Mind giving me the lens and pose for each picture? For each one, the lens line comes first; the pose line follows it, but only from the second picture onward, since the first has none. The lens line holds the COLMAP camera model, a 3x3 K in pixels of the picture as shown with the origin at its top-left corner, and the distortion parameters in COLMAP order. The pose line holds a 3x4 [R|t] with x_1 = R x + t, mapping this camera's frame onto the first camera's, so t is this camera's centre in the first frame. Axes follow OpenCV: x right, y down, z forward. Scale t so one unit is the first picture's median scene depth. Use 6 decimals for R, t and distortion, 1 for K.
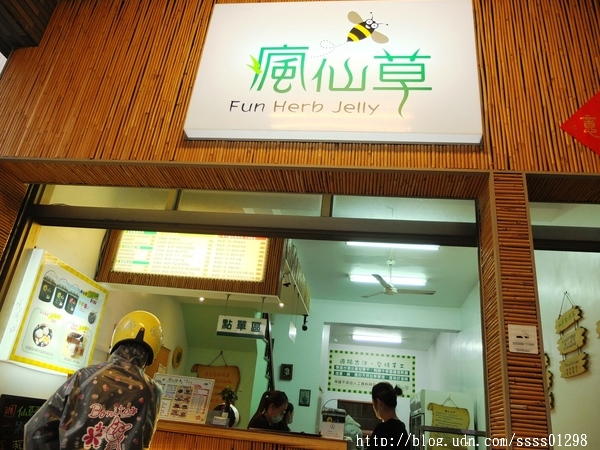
lens RADIAL K [[475.2, 0, 300.0], [0, 475.2, 225.0], [0, 0, 1]] dist [-0.039226, 0.013576]
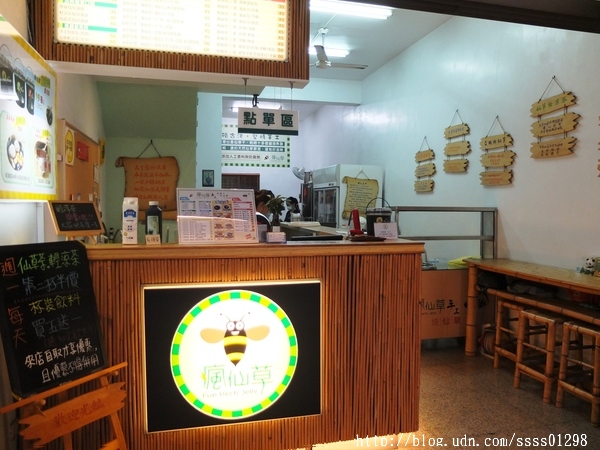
lens RADIAL K [[475.2, 0, 300.0], [0, 475.2, 225.0], [0, 0, 1]] dist [-0.039226, 0.013576]
pose [[0.931486, -0.108327, 0.347274, -0.357042], [-0.066904, 0.887336, 0.456245, 0.004558], [-0.357572, -0.448220, 0.819293, 0.251499]]
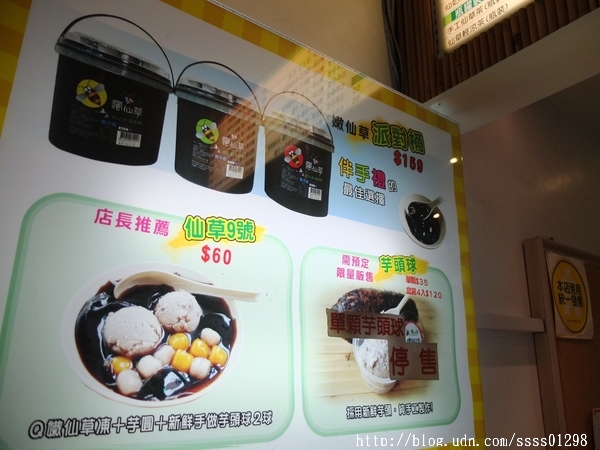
lens RADIAL K [[475.2, 0, 300.0], [0, 475.2, 225.0], [0, 0, 1]] dist [-0.039226, 0.013576]
pose [[0.682609, -0.290595, -0.670522, -0.316022], [0.346939, 0.936410, -0.052634, 0.188330], [0.643178, -0.196701, 0.740020, 0.765263]]
